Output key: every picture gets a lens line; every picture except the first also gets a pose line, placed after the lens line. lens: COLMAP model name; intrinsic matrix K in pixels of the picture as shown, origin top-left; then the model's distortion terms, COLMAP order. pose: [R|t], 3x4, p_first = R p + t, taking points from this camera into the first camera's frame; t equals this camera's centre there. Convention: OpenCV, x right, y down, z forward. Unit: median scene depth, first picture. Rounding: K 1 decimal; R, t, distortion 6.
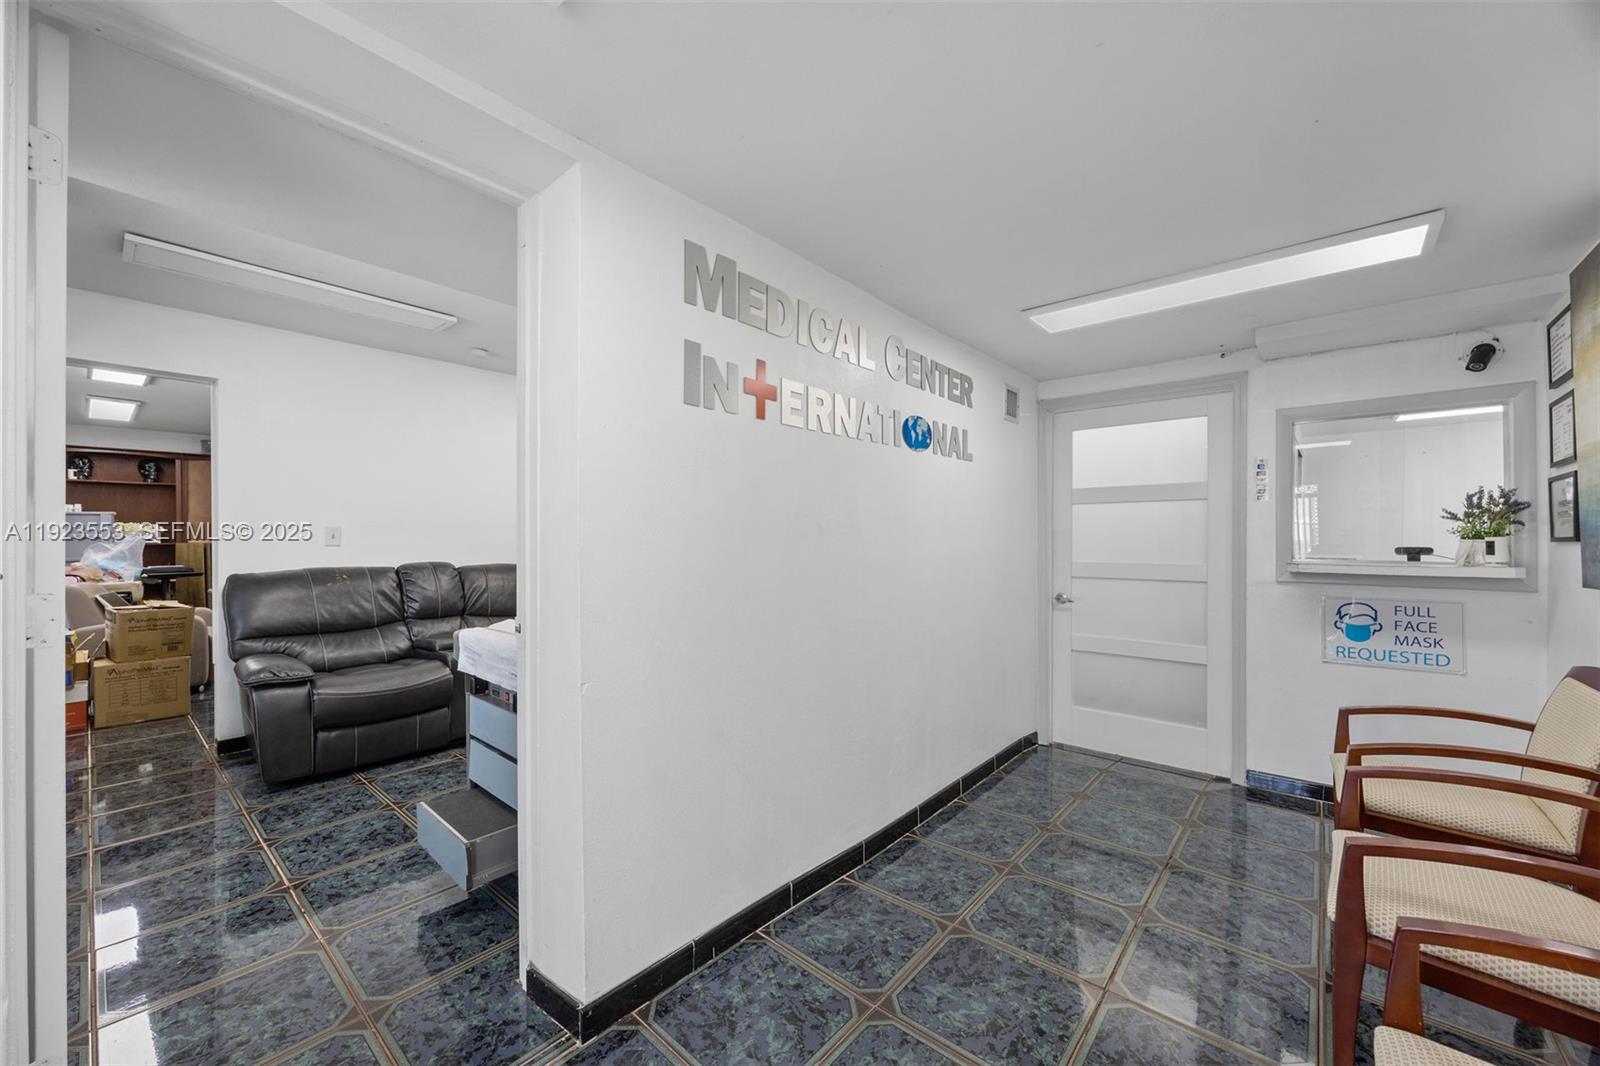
lens RADIAL K [[616.0, 0, 794.6], [0, 616.0, 540.1], [0, 0, 1]] dist [0.003375, -0.000193]
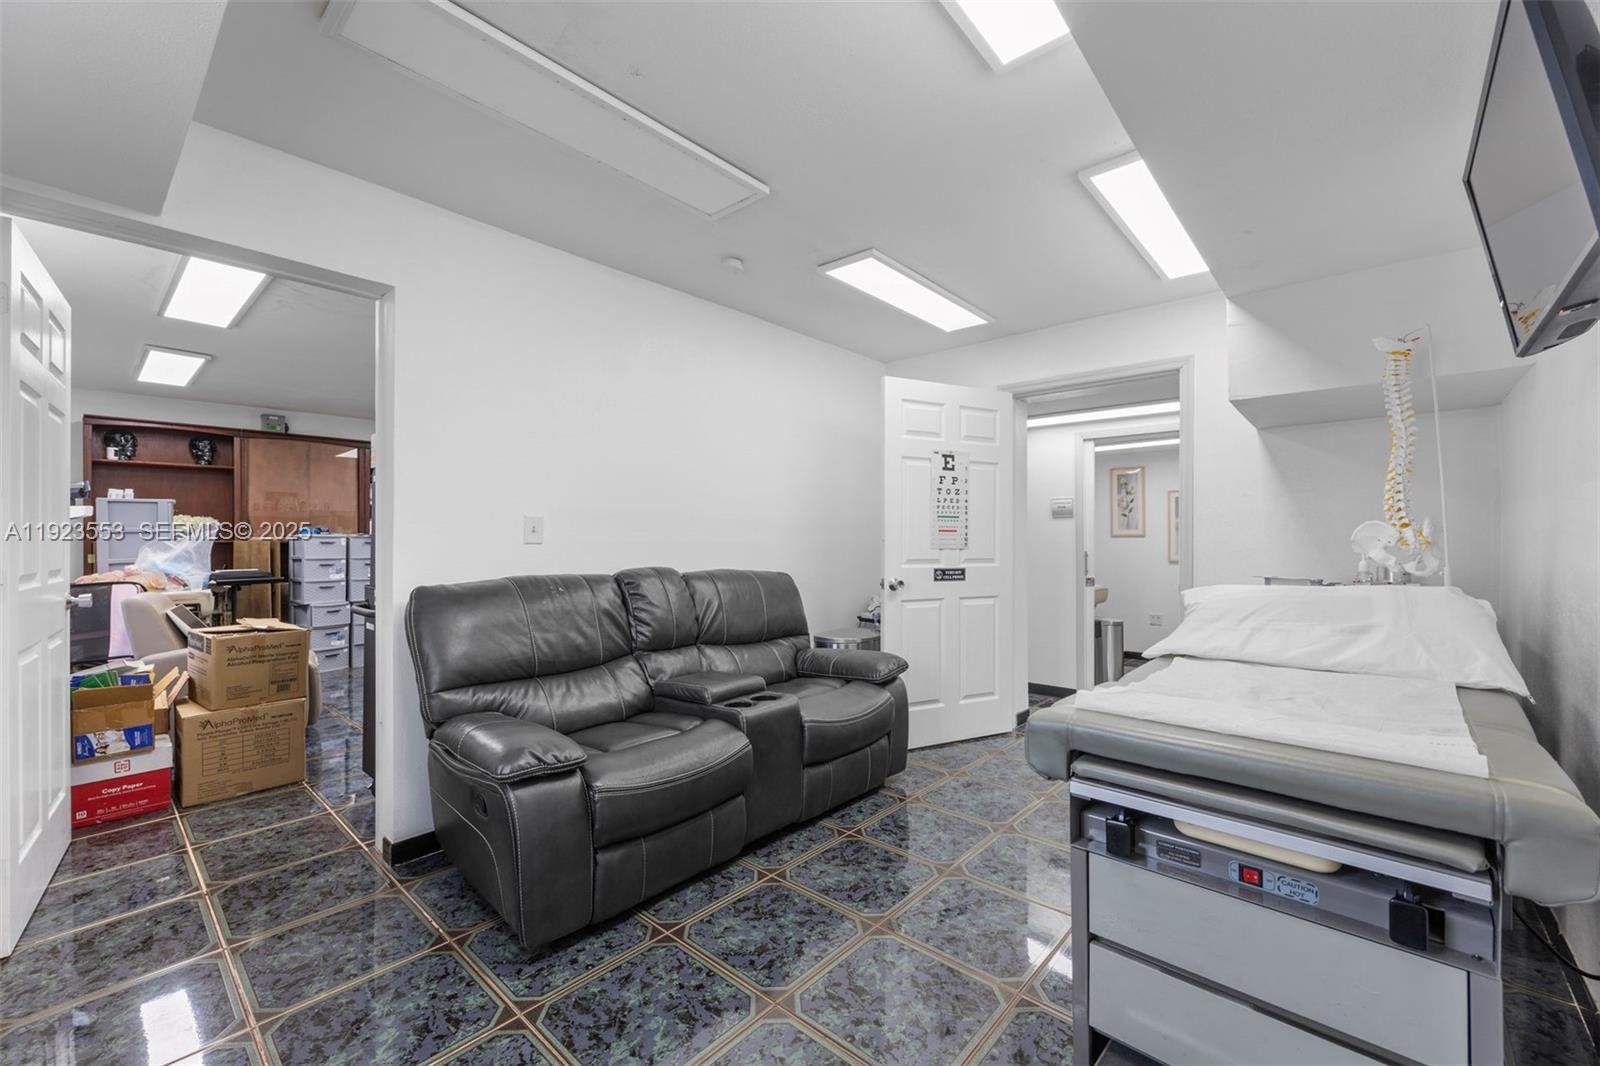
lens RADIAL K [[655.5, 0, 804.8], [0, 655.5, 534.9], [0, 0, 1]] dist [0.003475, -0.000321]
pose [[0.999843, 0.001867, -0.017613, -0.304030], [-0.002016, 0.999962, -0.008445, 0.003990], [0.017597, 0.008479, 0.999809, 0.197470]]
